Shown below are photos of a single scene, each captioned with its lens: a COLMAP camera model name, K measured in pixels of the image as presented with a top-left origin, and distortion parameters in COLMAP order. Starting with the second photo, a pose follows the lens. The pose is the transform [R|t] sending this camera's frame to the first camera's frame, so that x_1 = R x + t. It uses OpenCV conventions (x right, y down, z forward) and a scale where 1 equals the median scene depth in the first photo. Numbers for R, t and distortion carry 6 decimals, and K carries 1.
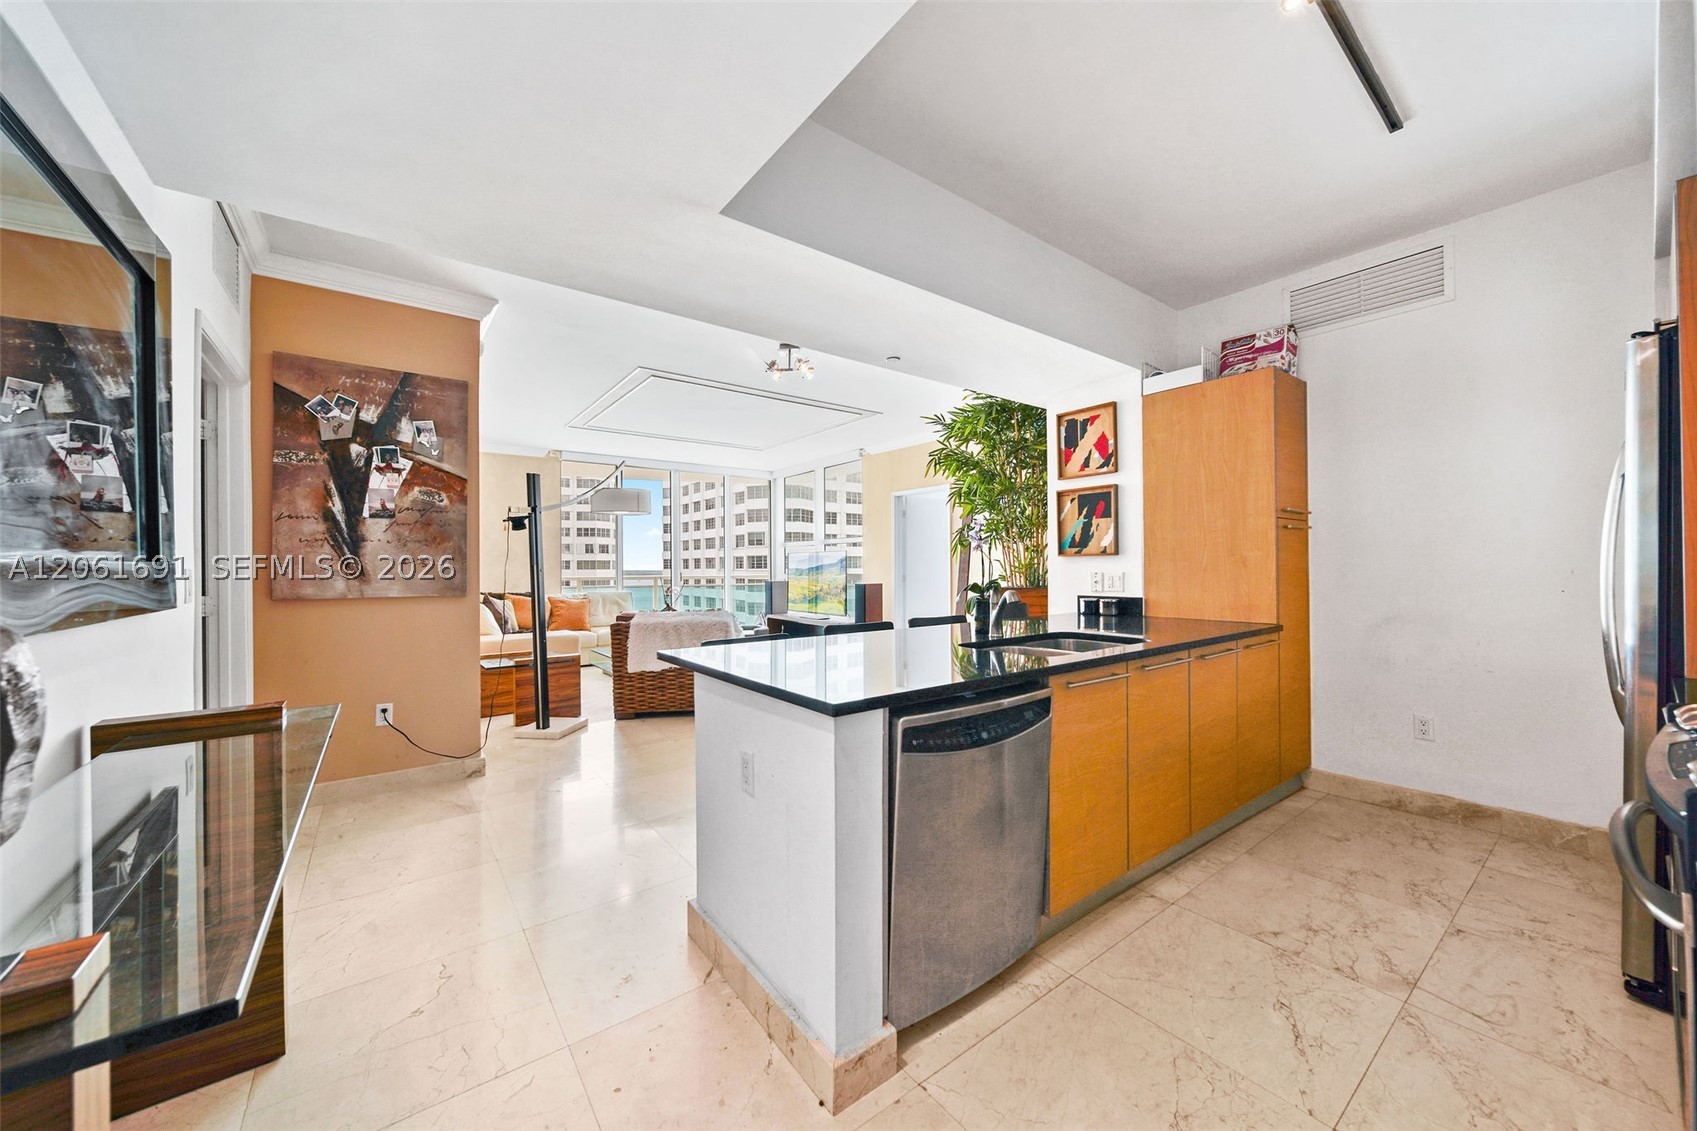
lens RADIAL K [[607.9, 0, 841.1], [0, 607.9, 562.6], [0, 0, 1]] dist [-0.000651, -0.000566]
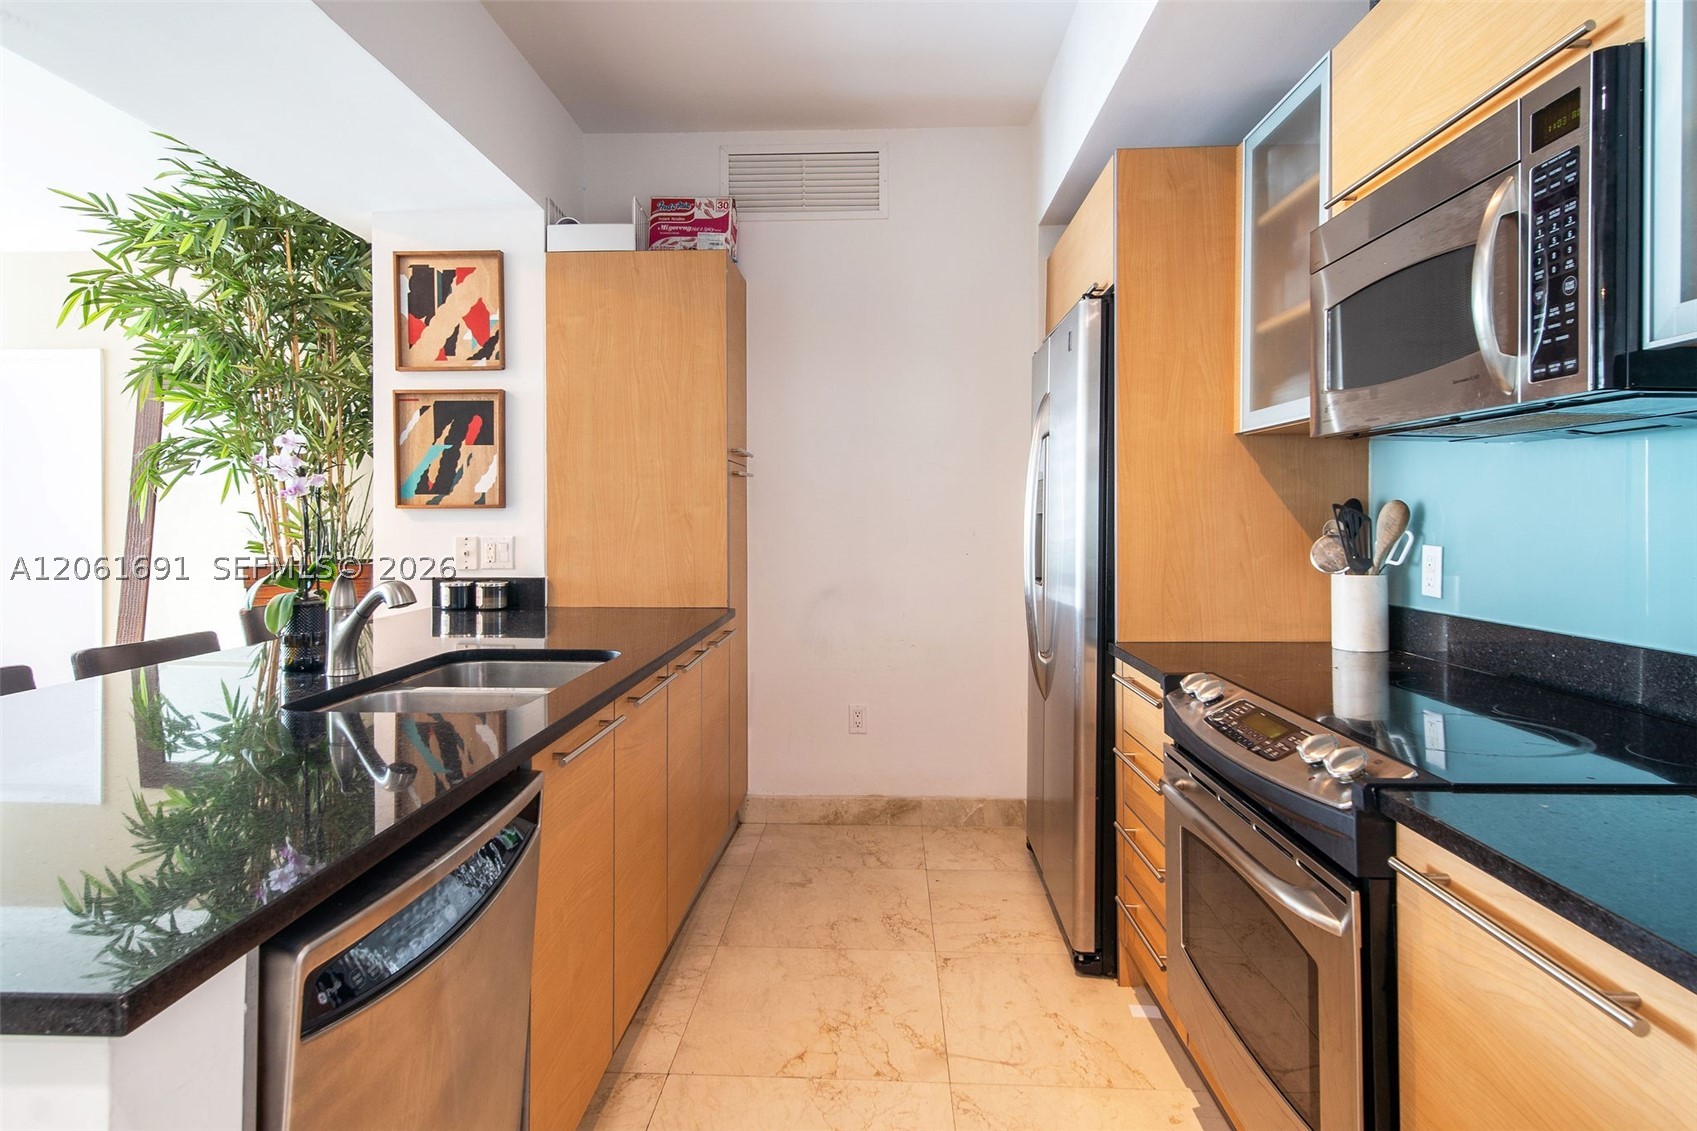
lens RADIAL K [[941.4, 0, 815.2], [0, 941.4, 520.1], [0, 0, 1]] dist [0.018306, -0.005046]
pose [[0.639579, 0.002777, 0.768720, -0.067877], [-0.008795, 0.999954, 0.003705, -0.007078], [-0.768675, -0.009130, 0.639574, 0.174399]]
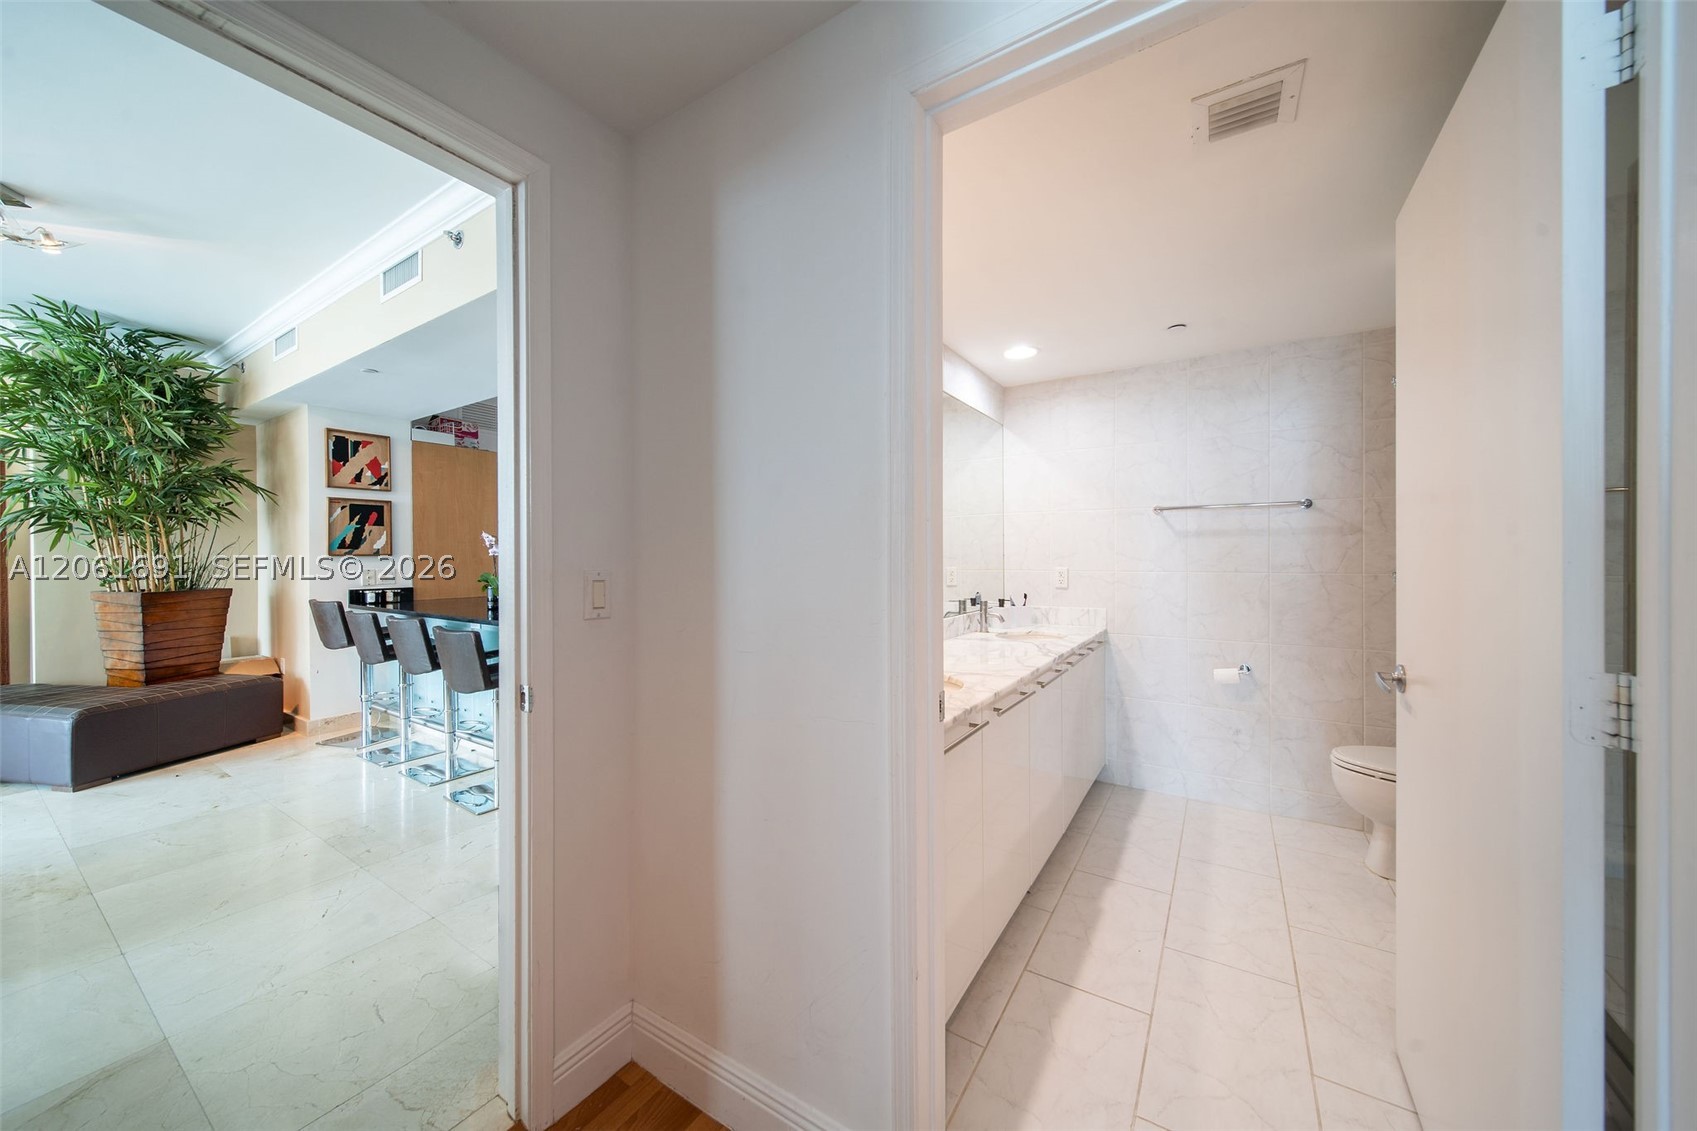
lens RADIAL K [[607.9, 0, 847.0], [0, 607.9, 558.1], [0, 0, 1]] dist [-0.000651, -0.000566]
pose [[-0.359573, 0.001022, 0.933117, -1.145699], [-0.001571, 0.999997, -0.001700, -0.007087], [-0.933116, -0.002078, -0.359570, 0.581626]]
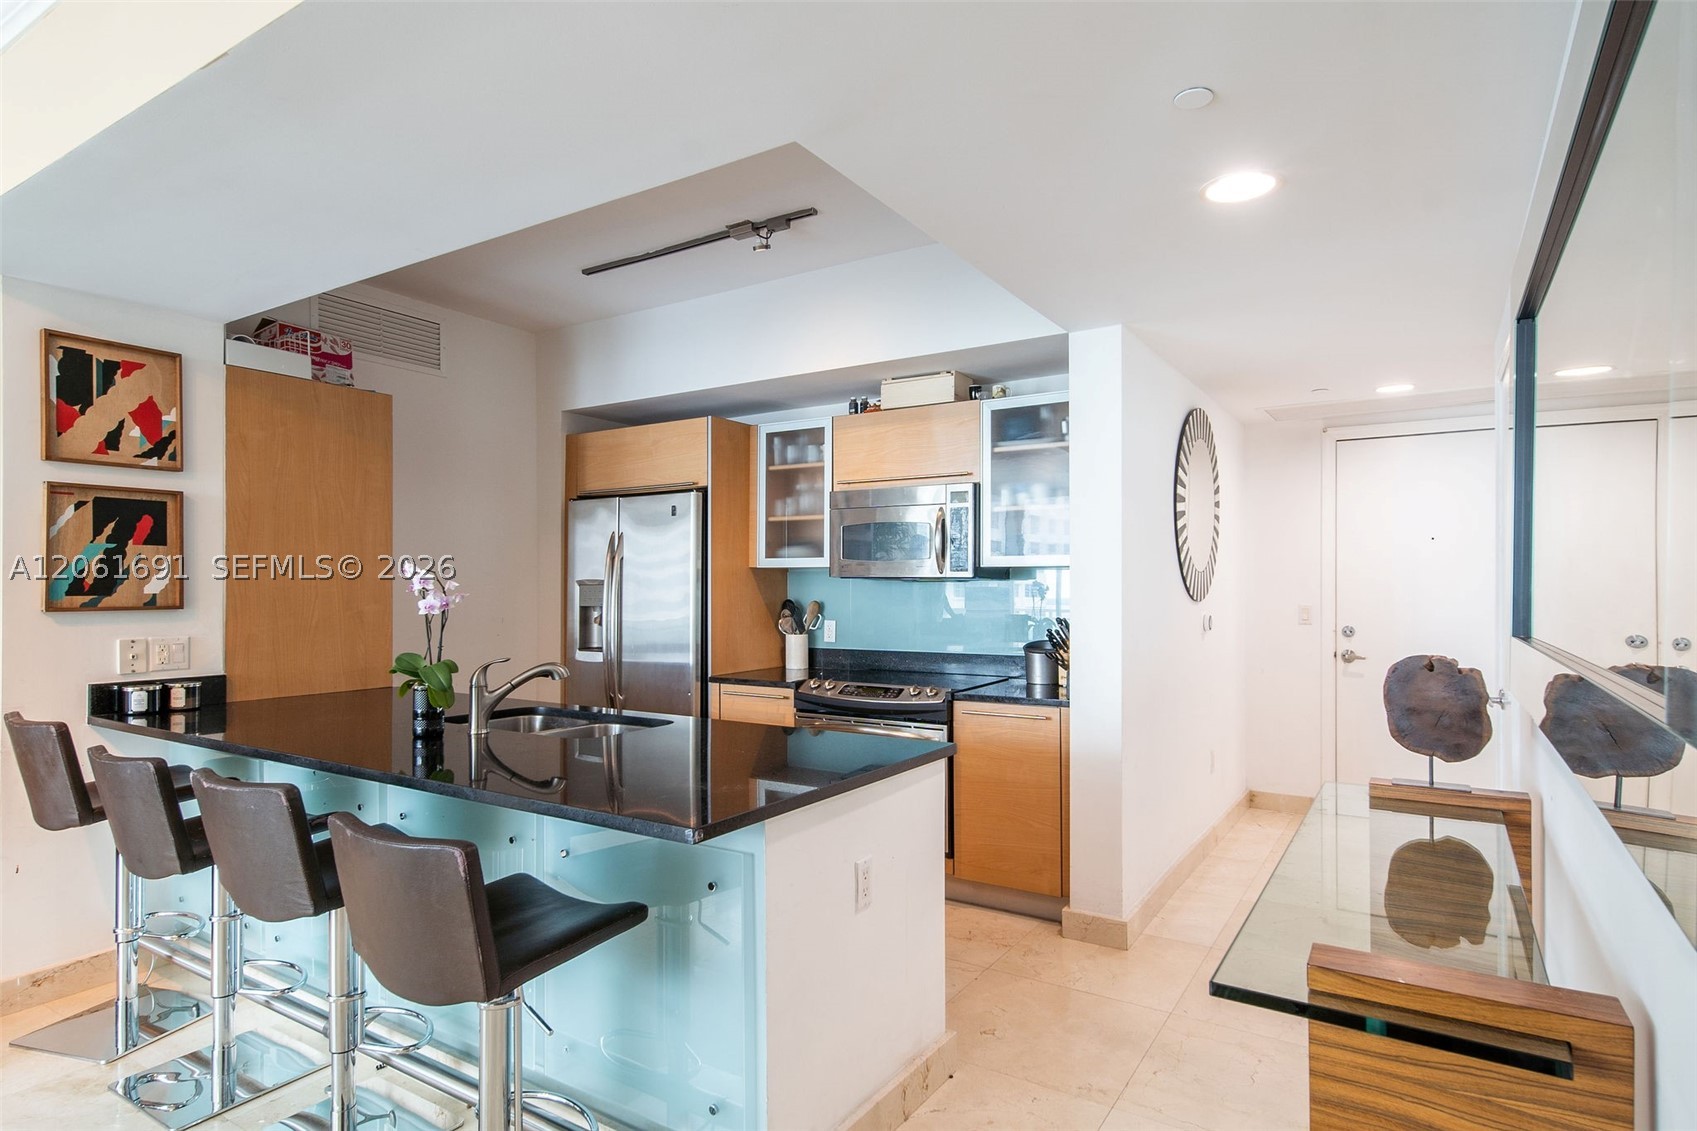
lens RADIAL K [[941.4, 0, 847.6], [0, 941.4, 582.9], [0, 0, 1]] dist [0.018306, -0.005046]
pose [[-0.364896, 0.010019, 0.930994, -0.693860], [-0.005050, 0.999906, -0.012740, -0.031118], [-0.931034, -0.009350, -0.364812, 0.755895]]
